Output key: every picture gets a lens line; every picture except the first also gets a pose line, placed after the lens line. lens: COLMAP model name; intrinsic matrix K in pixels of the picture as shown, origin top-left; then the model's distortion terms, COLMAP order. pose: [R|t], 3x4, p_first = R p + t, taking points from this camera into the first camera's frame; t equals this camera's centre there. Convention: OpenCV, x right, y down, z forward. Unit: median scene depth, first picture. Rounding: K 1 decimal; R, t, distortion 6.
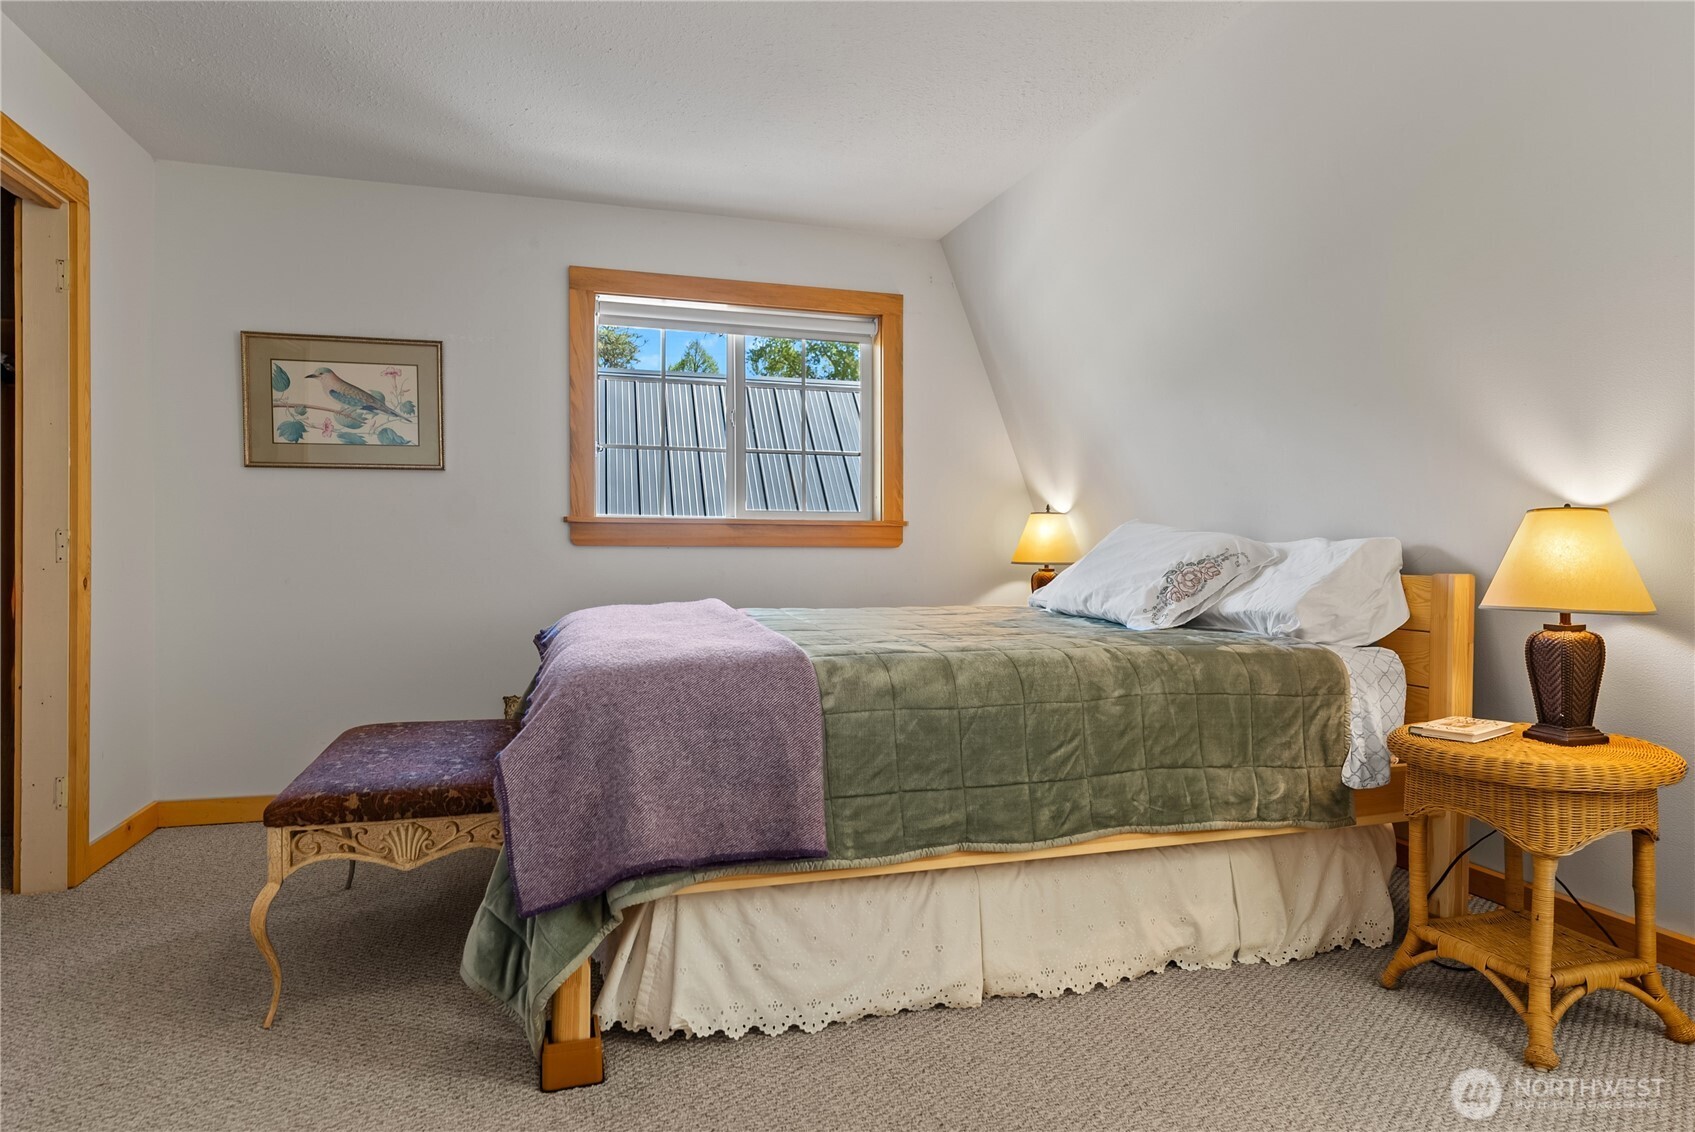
lens RADIAL K [[985.8, 0, 840.4], [0, 985.8, 568.6], [0, 0, 1]] dist [0.003058, -0.001176]
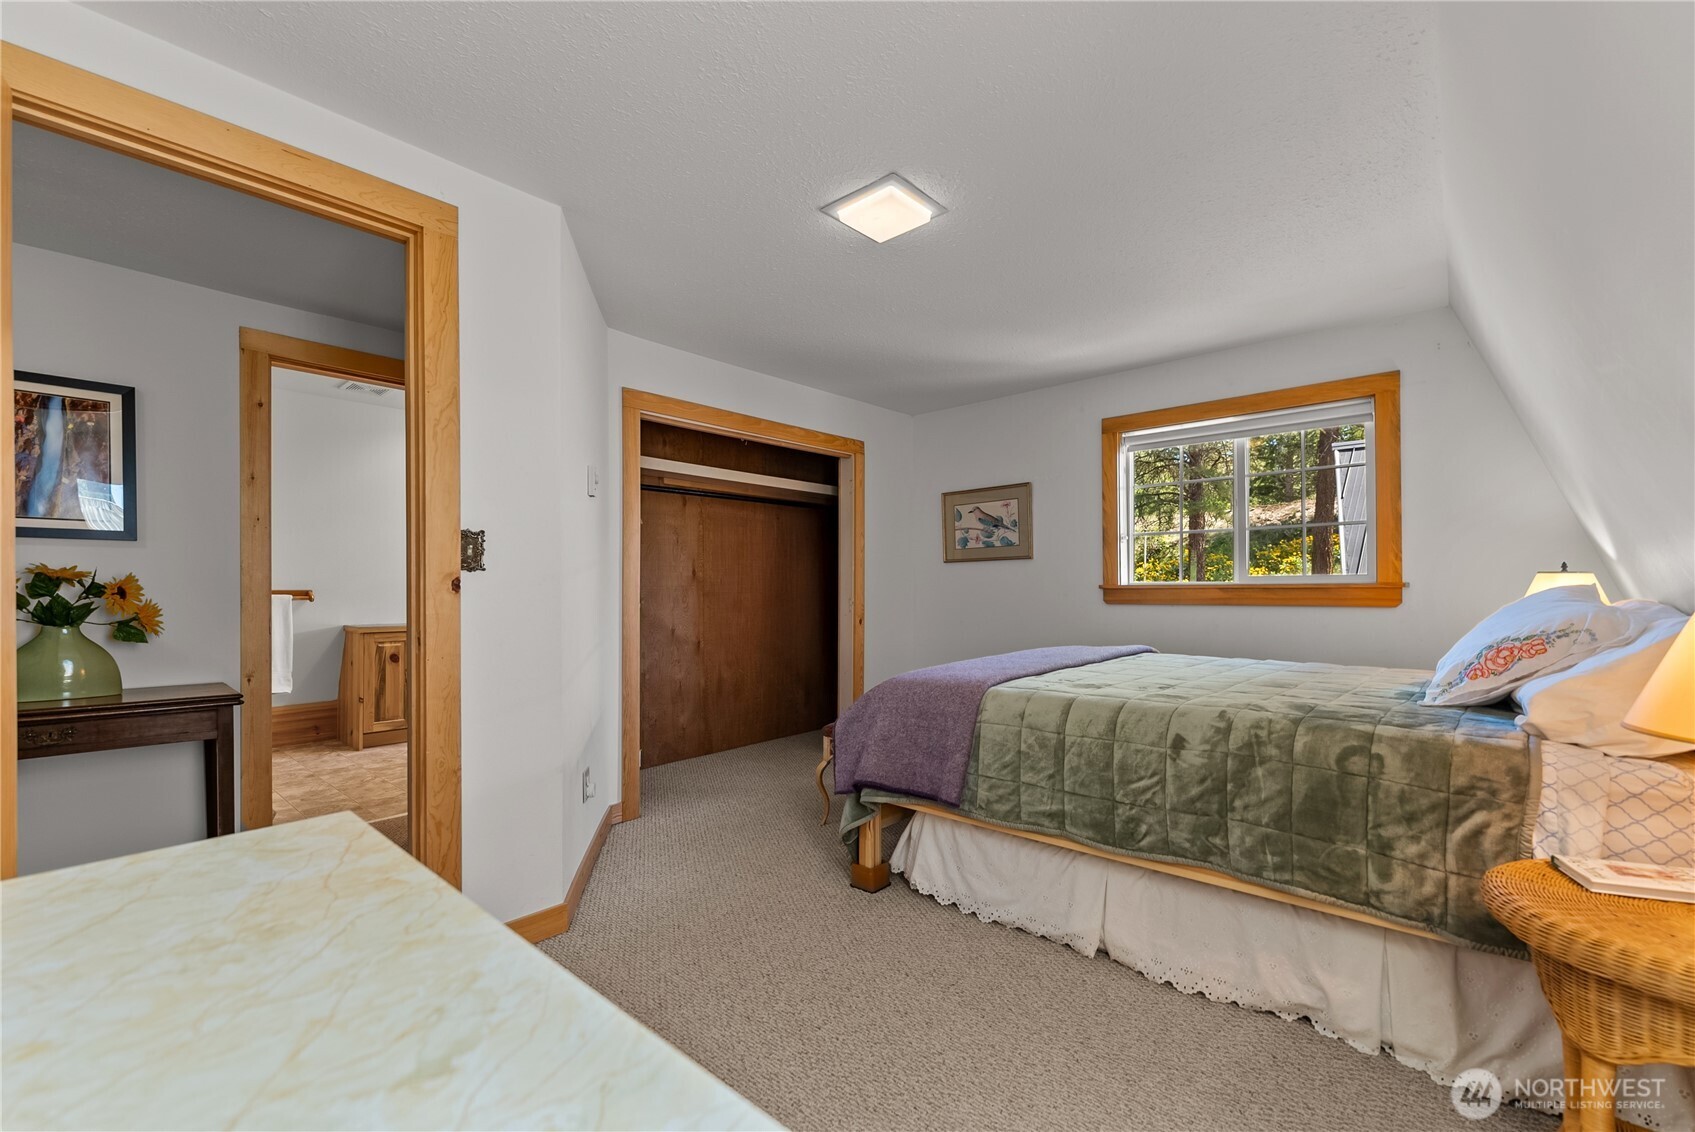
lens RADIAL K [[704.4, 0, 848.5], [0, 704.4, 589.2], [0, 0, 1]] dist [-0.000433, 0.000233]
pose [[0.520902, -0.007402, -0.853584, 0.475639], [-0.010757, 0.999826, -0.015234, -0.027691], [0.853549, 0.017118, 0.520732, 0.119351]]
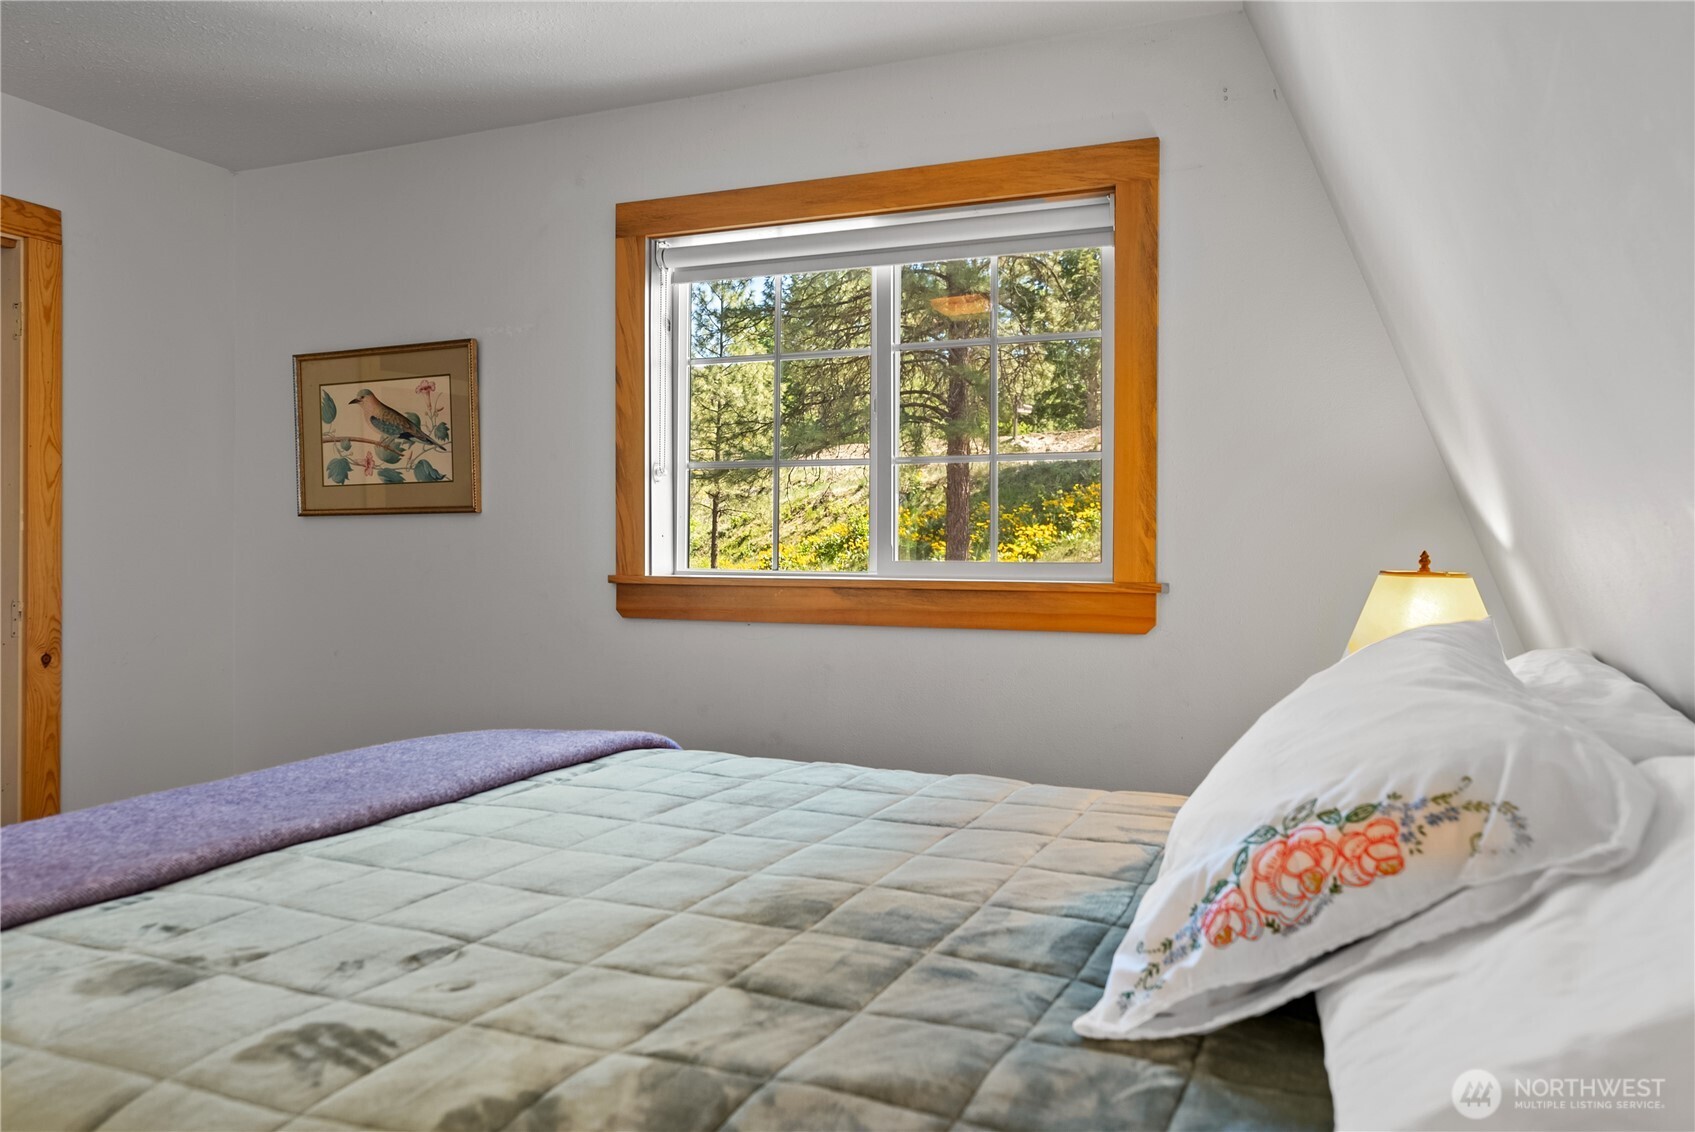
lens RADIAL K [[1163.2, 0, 838.8], [0, 1163.2, 569.4], [0, 0, 1]] dist [0.000642, -0.001436]
pose [[0.777463, 0.009061, -0.628863, 0.372883], [-0.014342, 0.999892, -0.003325, -0.060777], [0.628765, 0.011604, 0.777509, 0.515744]]
